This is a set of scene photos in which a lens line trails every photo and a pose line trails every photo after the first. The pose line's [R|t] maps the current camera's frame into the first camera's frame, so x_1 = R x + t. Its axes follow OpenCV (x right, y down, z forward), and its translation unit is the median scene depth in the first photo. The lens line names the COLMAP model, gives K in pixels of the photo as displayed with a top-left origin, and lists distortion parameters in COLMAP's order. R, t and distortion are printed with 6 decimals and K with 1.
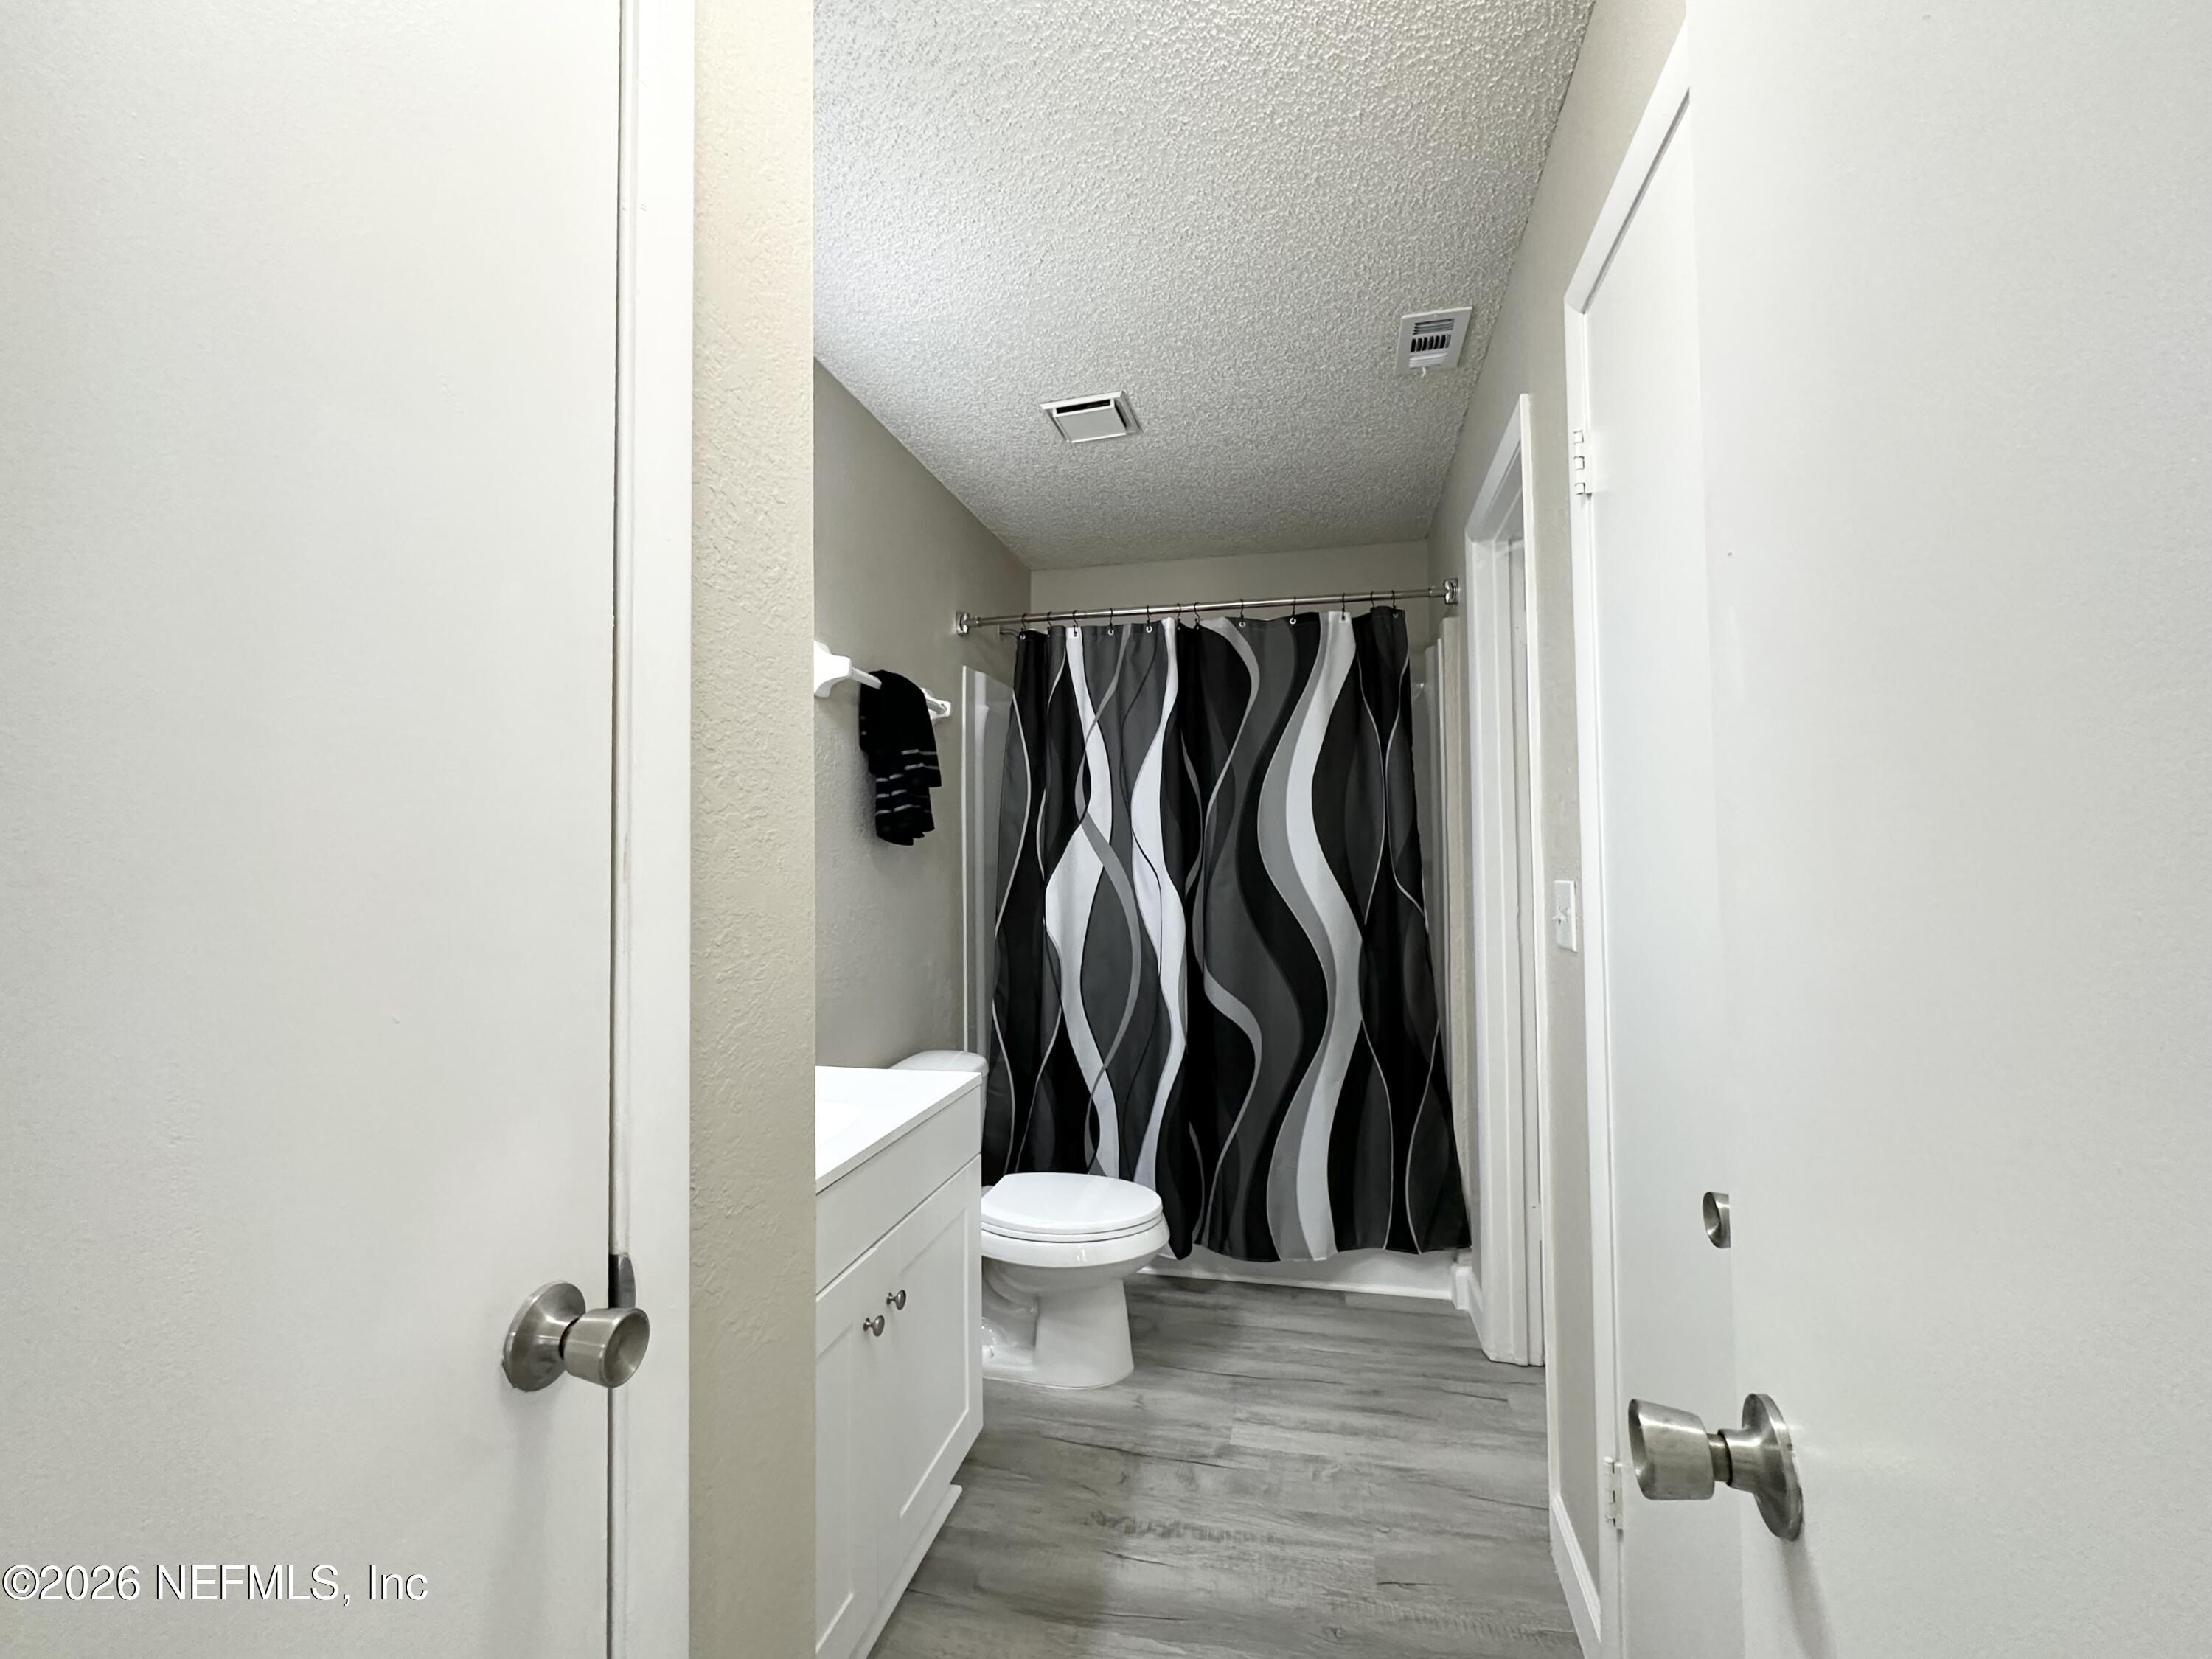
lens RADIAL K [[901.3, 0, 1106.0], [0, 901.3, 829.5], [0, 0, 1]] dist [-0.000731, 0.000165]
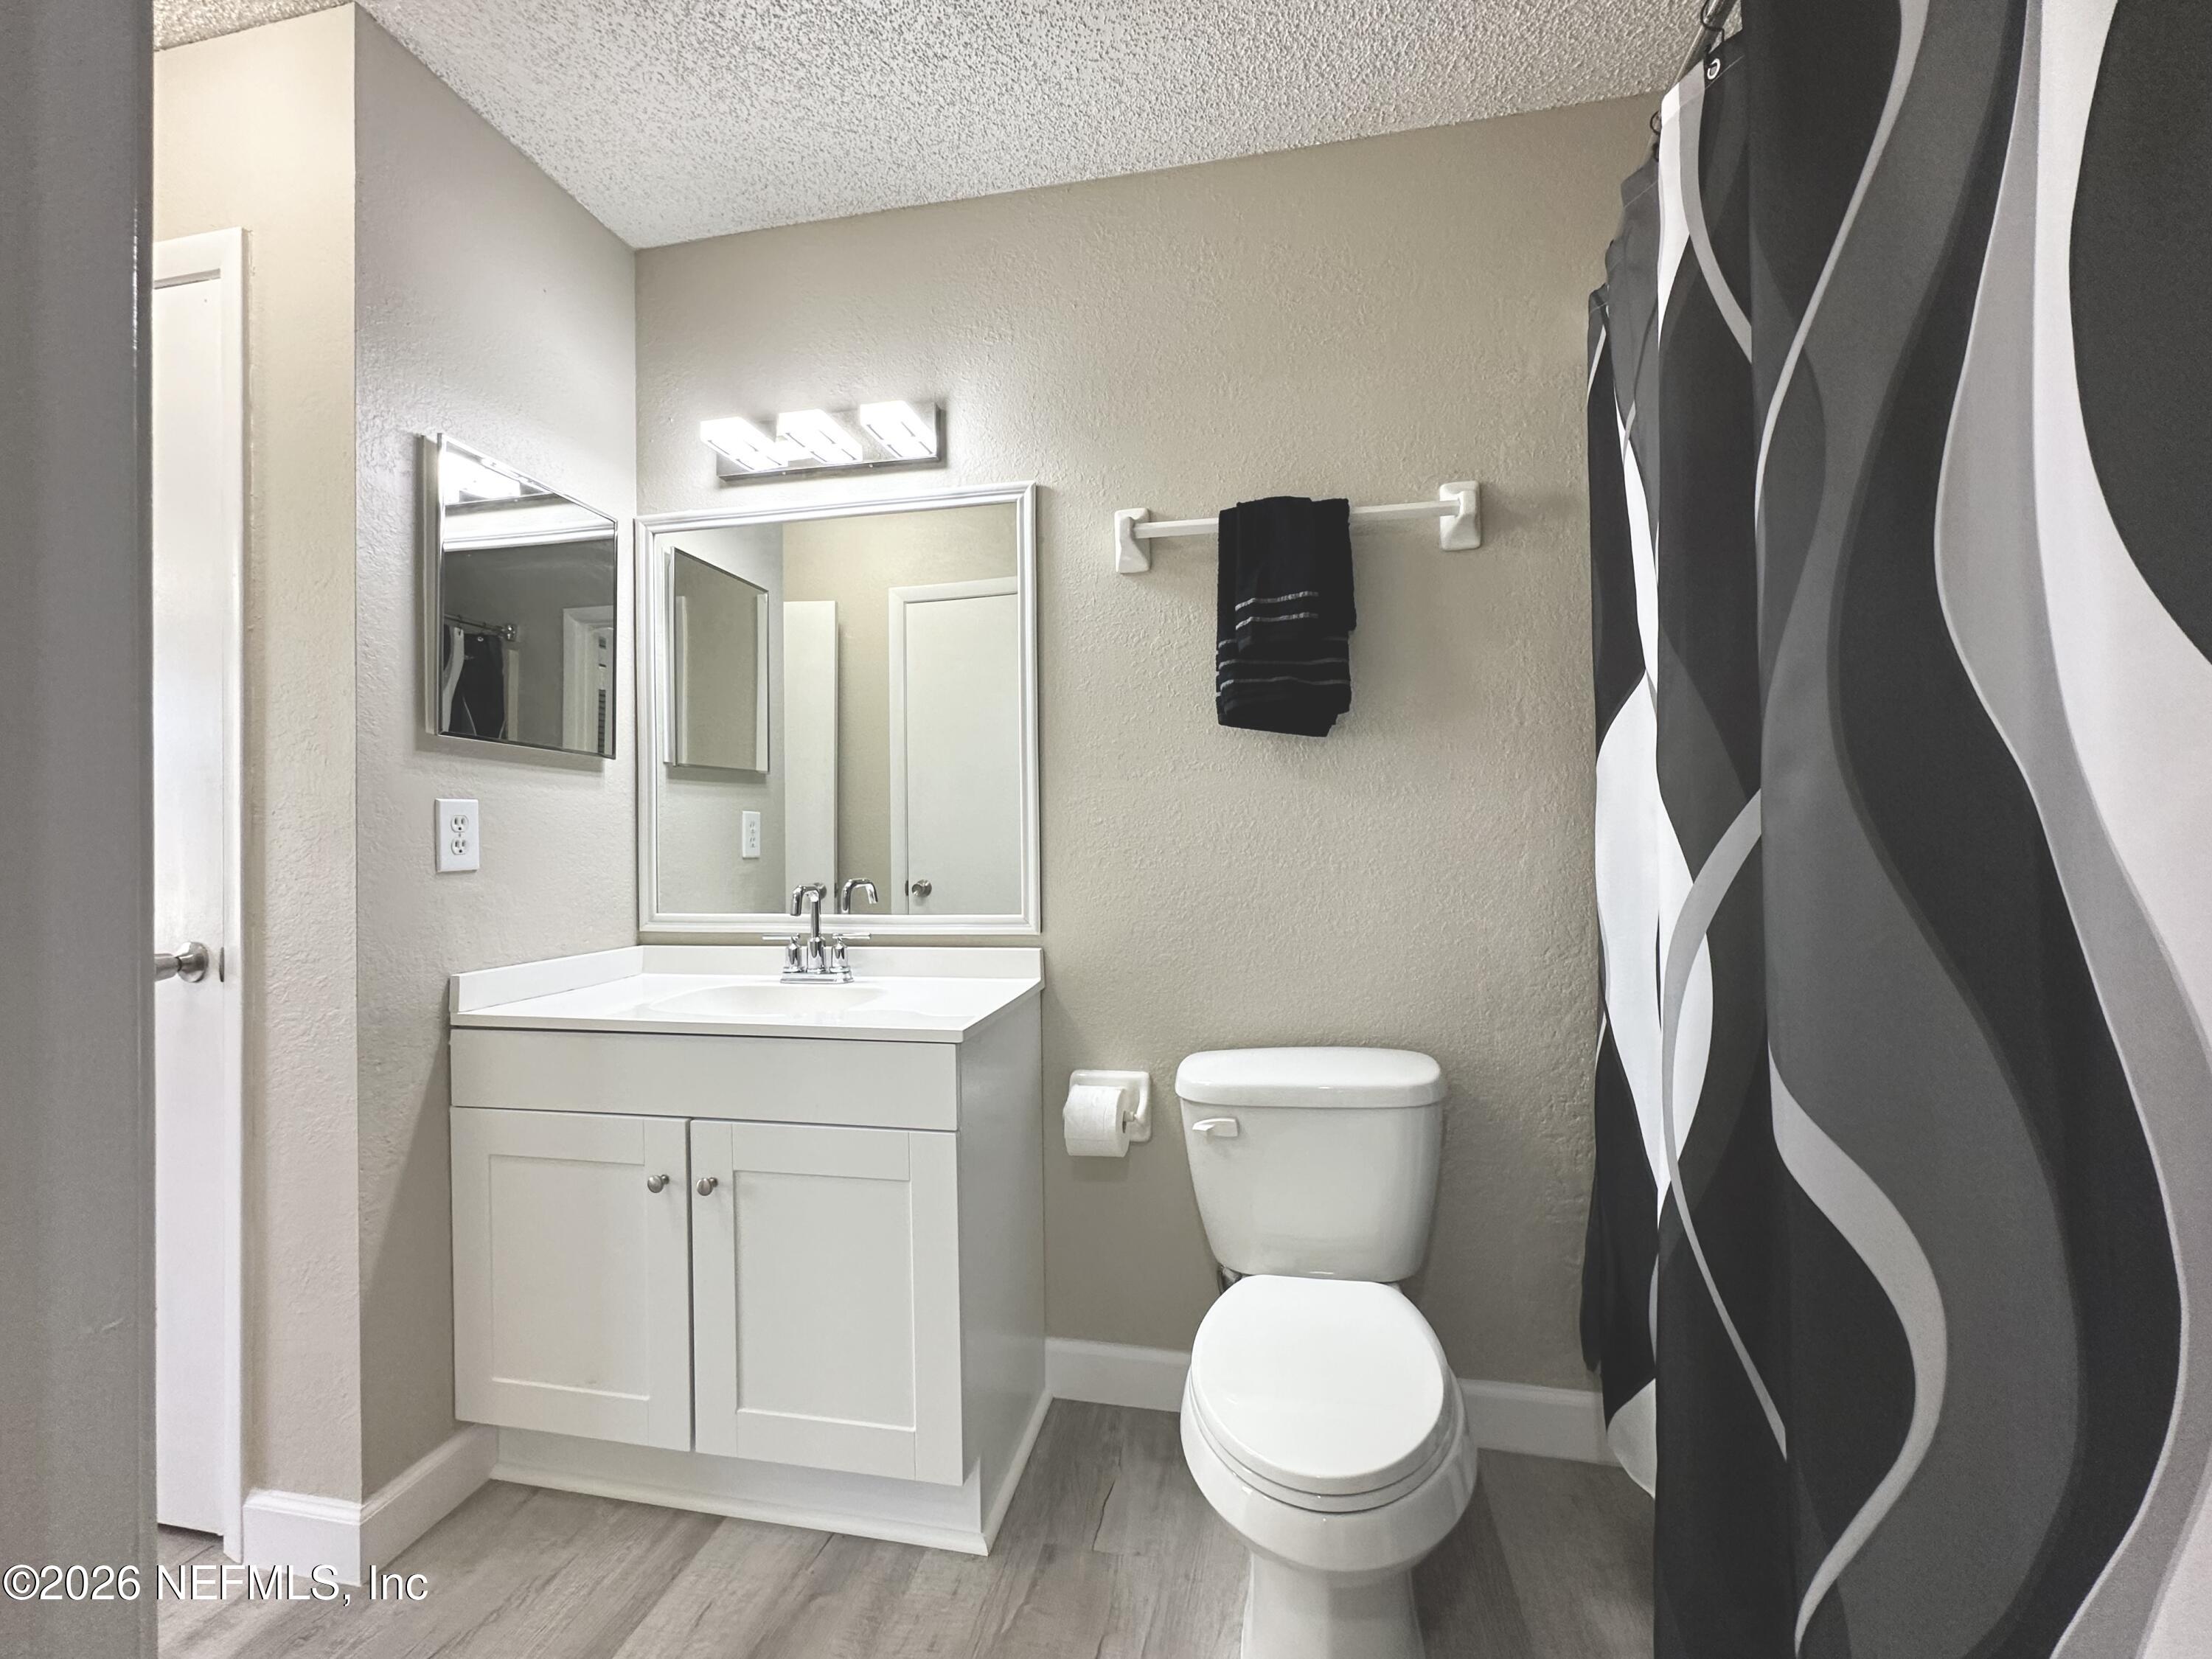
lens RADIAL K [[901.3, 0, 1106.0], [0, 901.3, 829.5], [0, 0, 1]] dist [-0.000731, 0.000165]
pose [[0.038540, 0.013710, -0.999163, 0.631692], [0.053281, 0.998455, 0.015755, 0.094298], [0.997836, -0.053843, 0.037750, 1.127010]]
